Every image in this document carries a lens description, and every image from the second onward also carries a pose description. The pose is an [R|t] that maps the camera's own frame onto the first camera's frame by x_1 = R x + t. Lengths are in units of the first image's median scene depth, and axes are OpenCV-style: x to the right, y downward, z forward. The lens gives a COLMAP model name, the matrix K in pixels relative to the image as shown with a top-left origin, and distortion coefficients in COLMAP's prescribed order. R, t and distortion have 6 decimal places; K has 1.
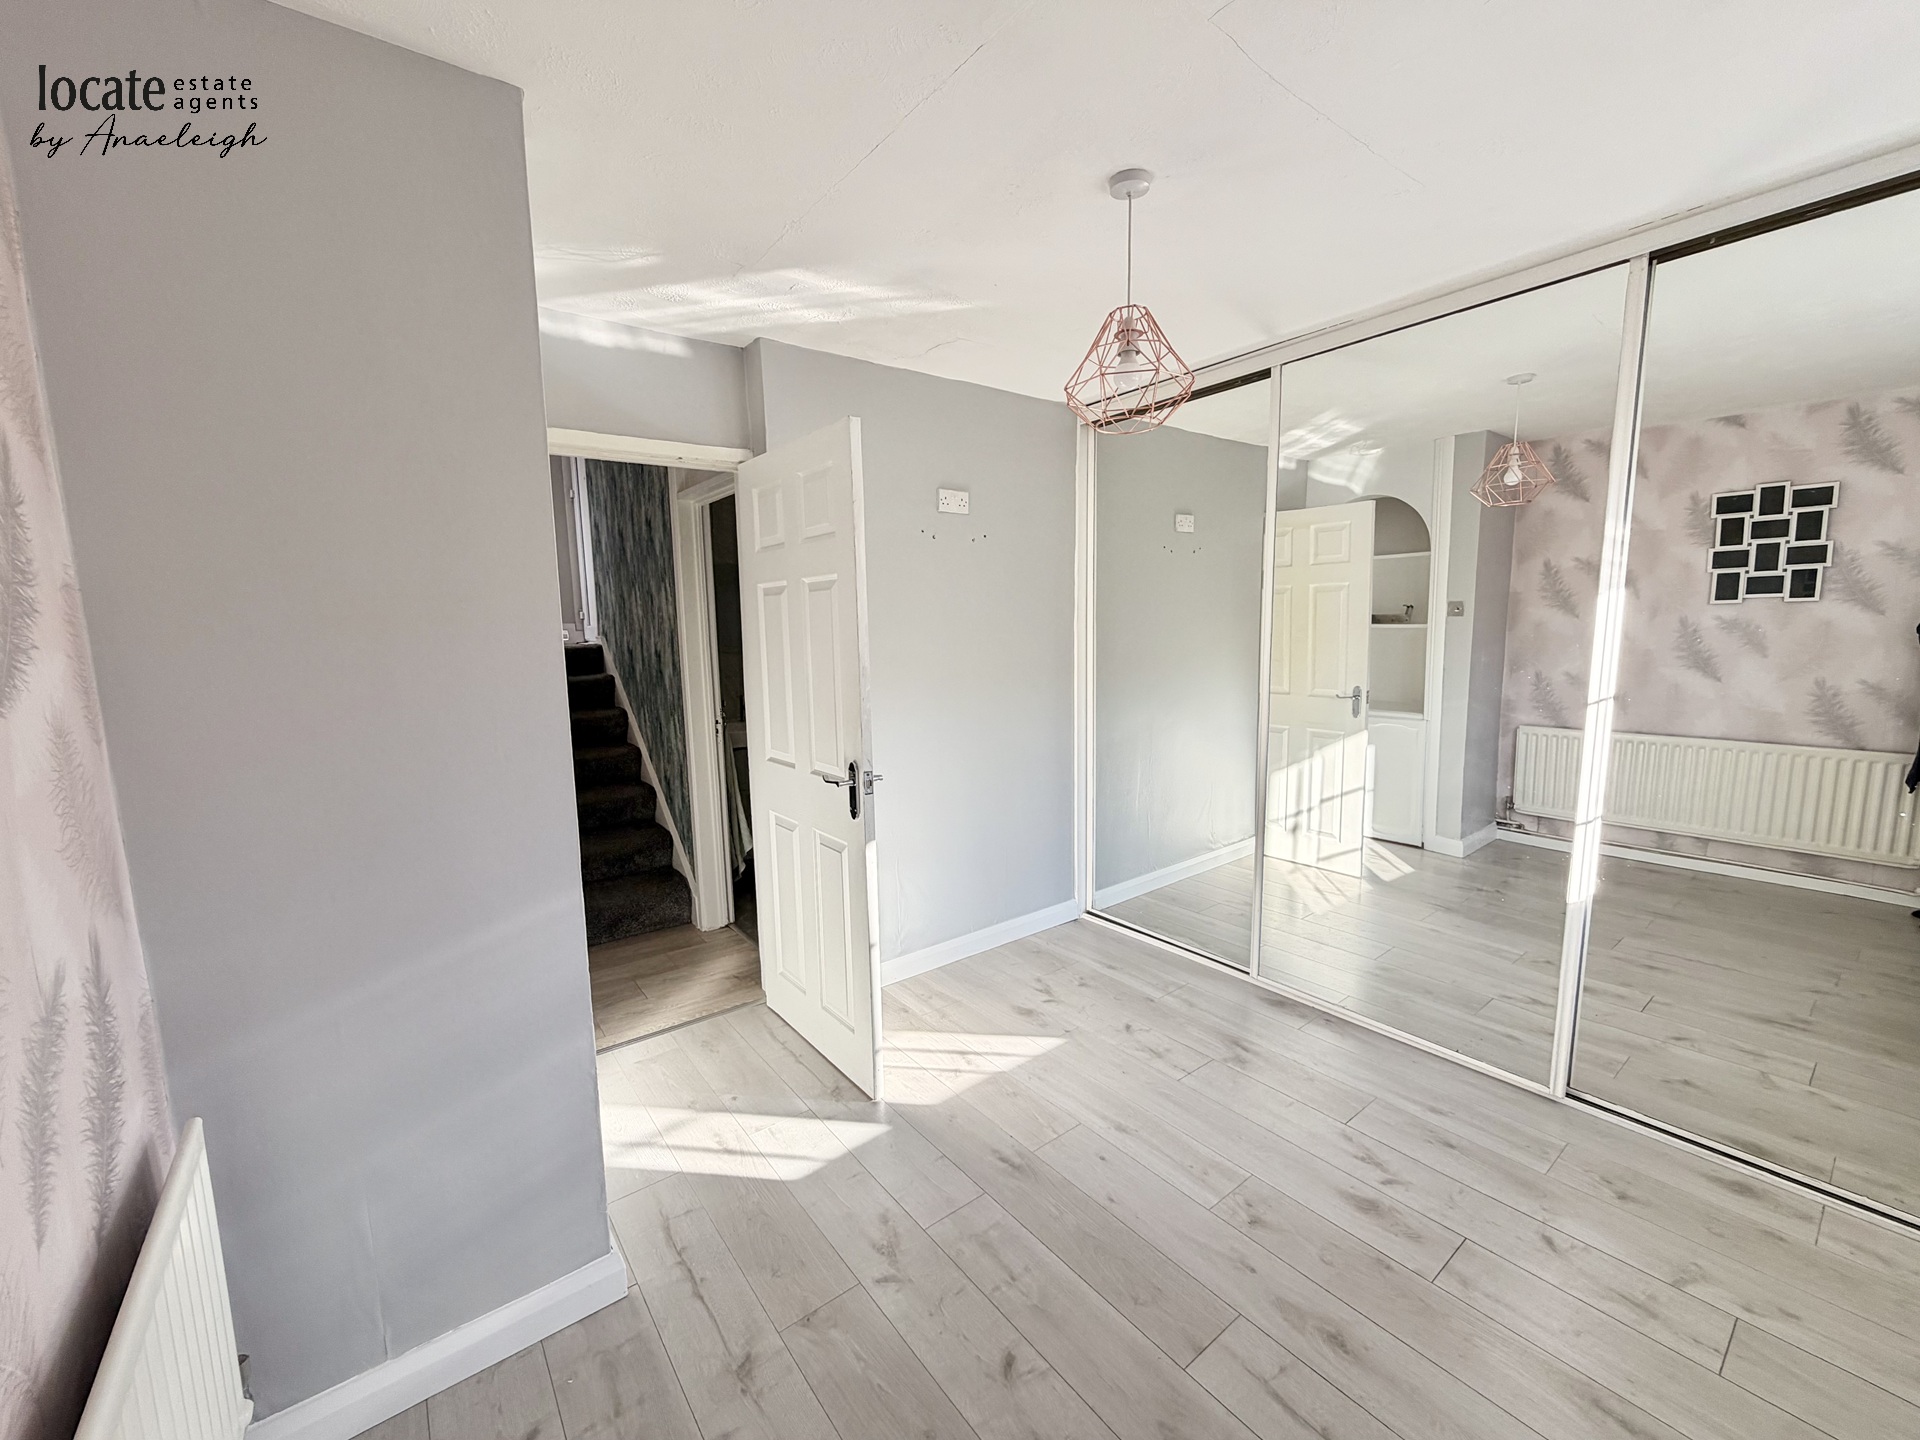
lens RADIAL K [[763.3, 0, 954.4], [0, 763.3, 724.3], [0, 0, 1]] dist [-0.001797, 0.000592]
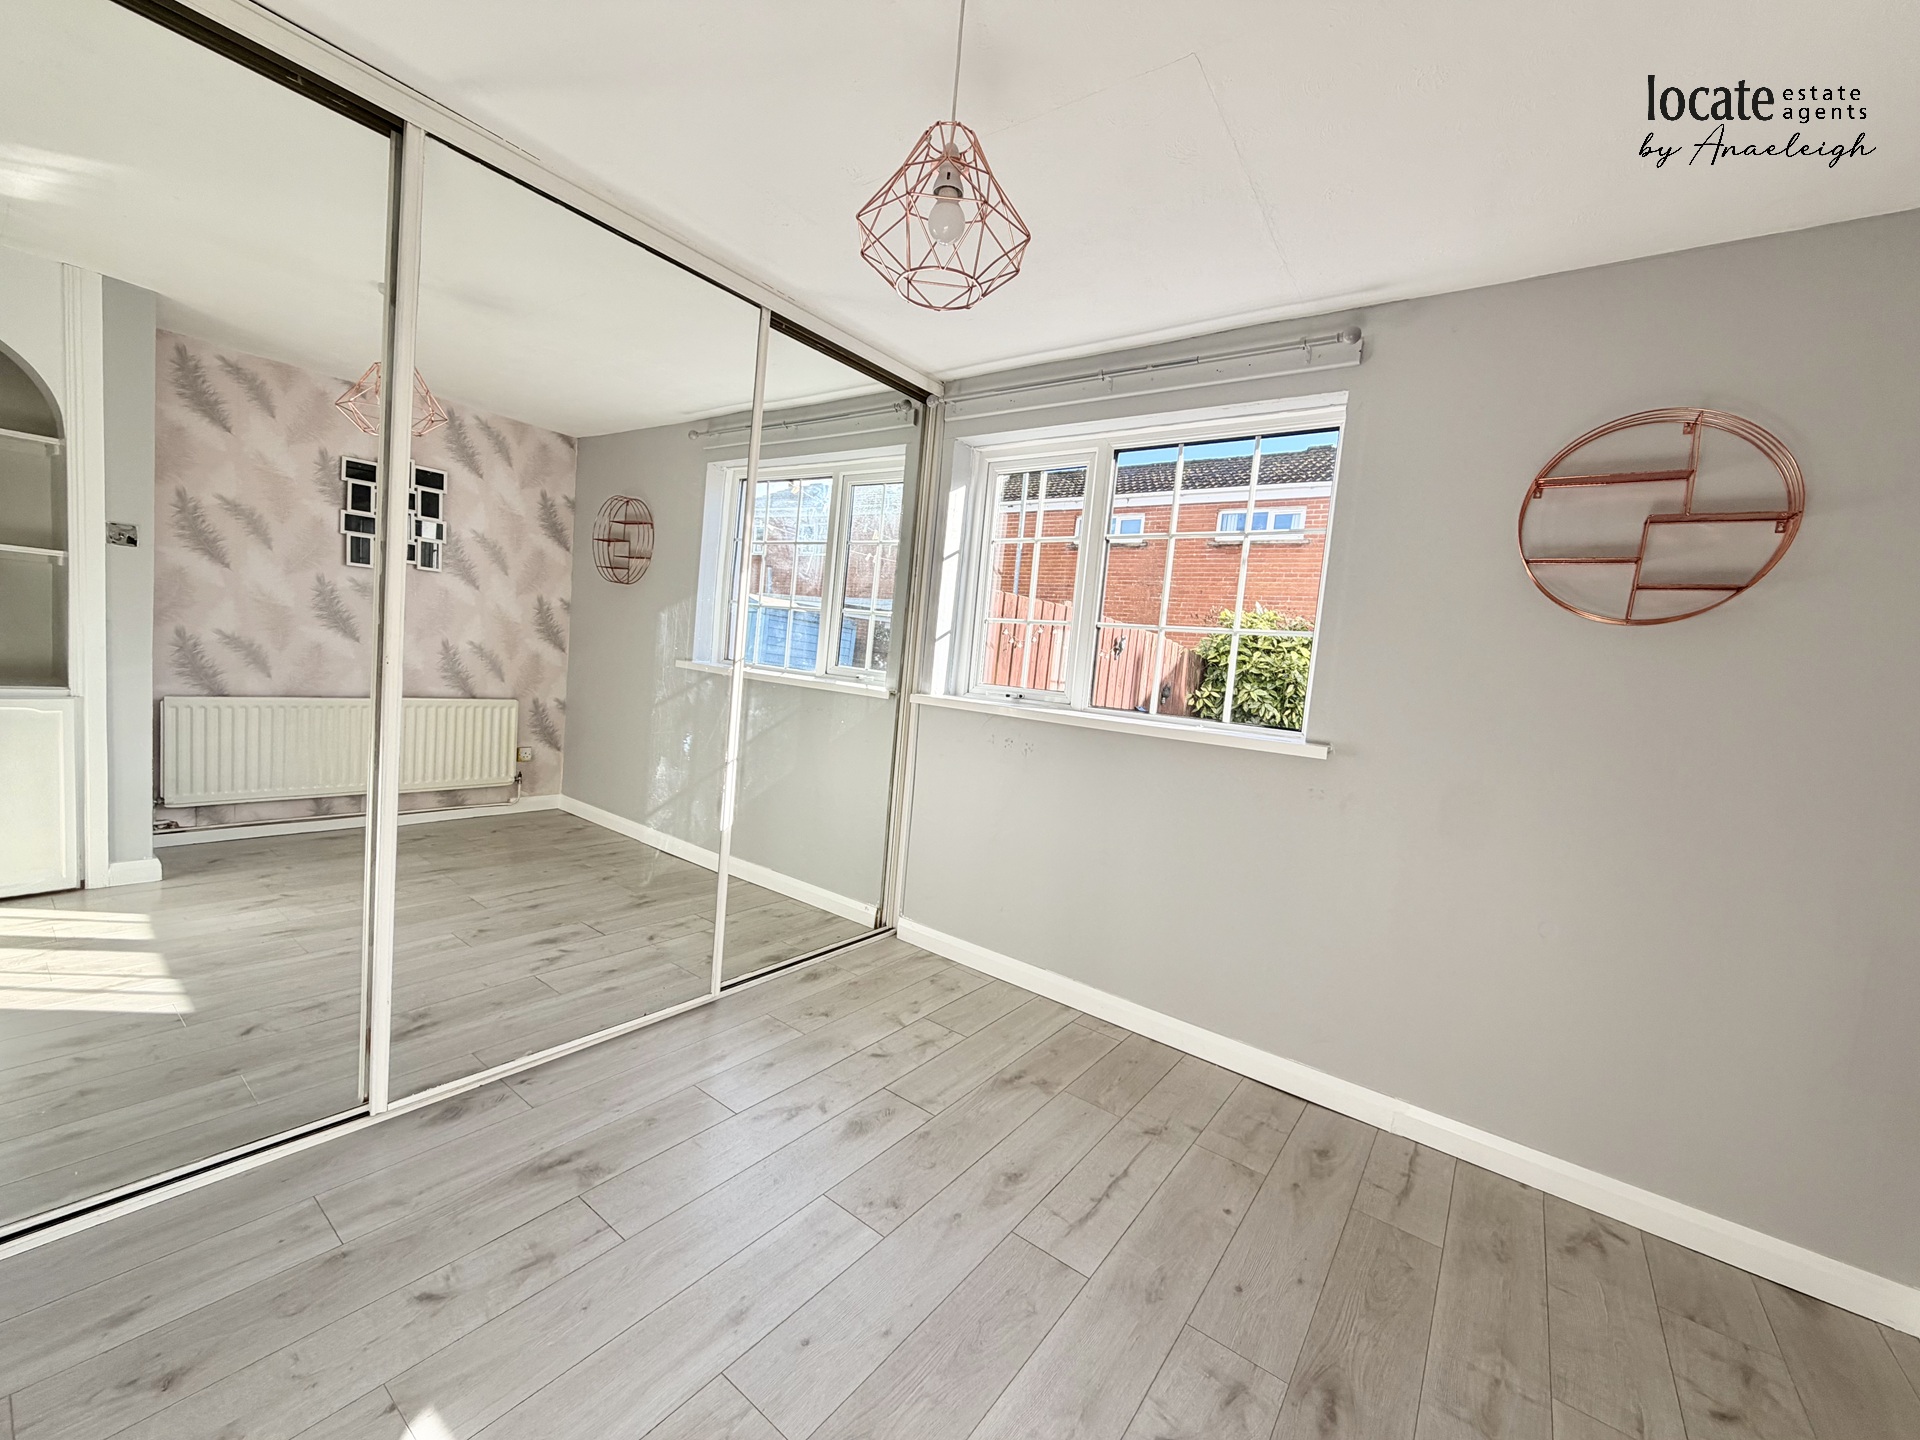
lens RADIAL K [[763.3, 0, 954.4], [0, 763.3, 724.3], [0, 0, 1]] dist [-0.001797, 0.000592]
pose [[-0.266687, -0.090253, 0.959548, -0.393599], [0.040482, 0.993678, 0.104714, -0.038013], [-0.962933, 0.066771, -0.261348, 0.902540]]
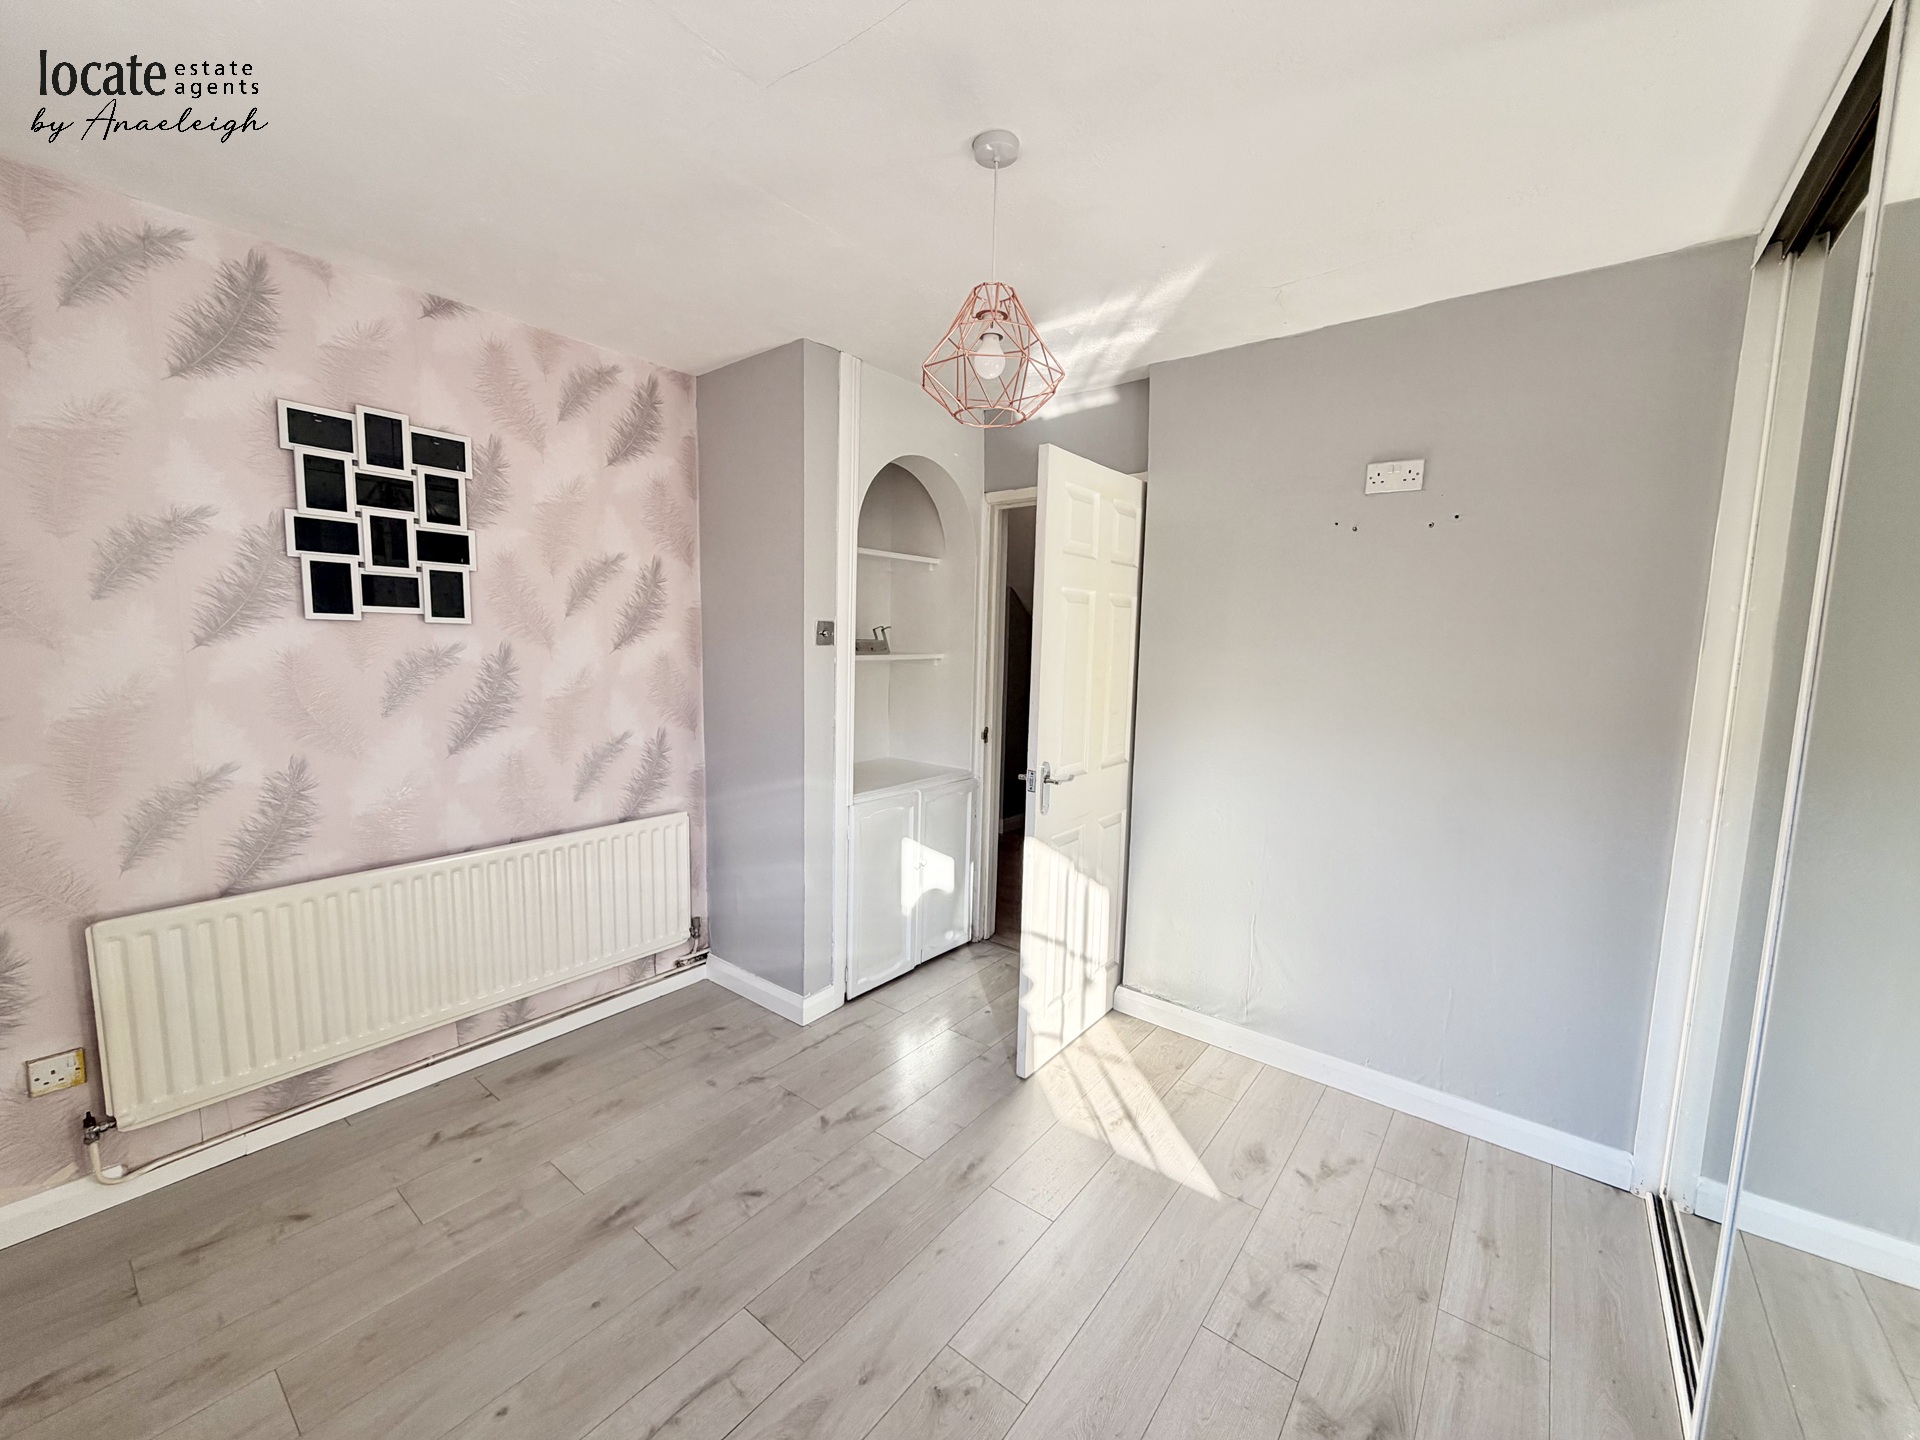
lens RADIAL K [[763.3, 0, 954.0], [0, 763.3, 721.1], [0, 0, 1]] dist [0.002875, 0.000388]
pose [[0.246456, 0.137117, -0.959405, 0.844711], [-0.150179, 0.983387, 0.101966, -0.096023], [0.957448, 0.118953, 0.262953, 0.572103]]
